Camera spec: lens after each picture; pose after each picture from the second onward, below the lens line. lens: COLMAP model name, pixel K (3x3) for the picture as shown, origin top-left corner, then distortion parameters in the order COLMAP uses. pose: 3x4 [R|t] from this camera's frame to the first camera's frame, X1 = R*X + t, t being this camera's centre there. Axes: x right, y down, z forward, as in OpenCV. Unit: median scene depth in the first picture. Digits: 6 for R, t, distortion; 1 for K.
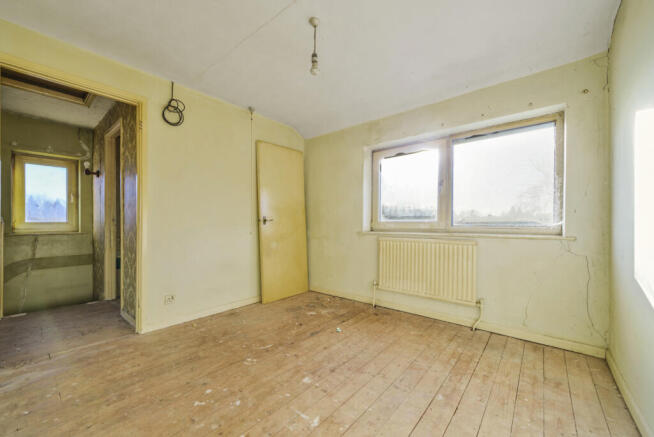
lens RADIAL K [[260.9, 0, 321.9], [0, 260.9, 221.5], [0, 0, 1]] dist [0.000063, -0.000041]
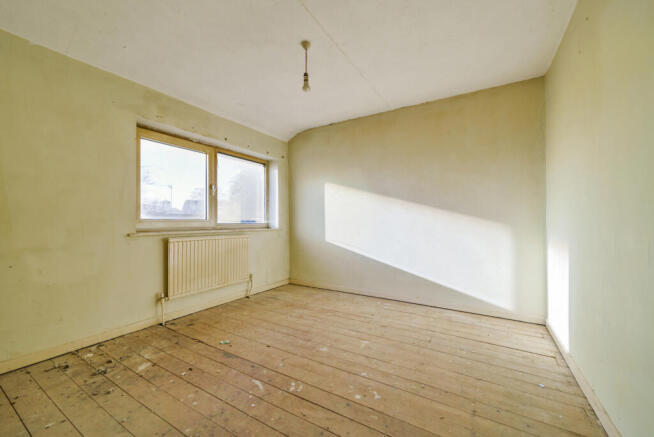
lens RADIAL K [[260.9, 0, 324.5], [0, 260.9, 220.4], [0, 0, 1]] dist [0.000063, -0.000041]
pose [[-0.146546, 0.000607, 0.989204, -0.855498], [-0.003968, 0.999991, -0.001202, 0.000246], [-0.989196, -0.004101, -0.146543, 0.790597]]
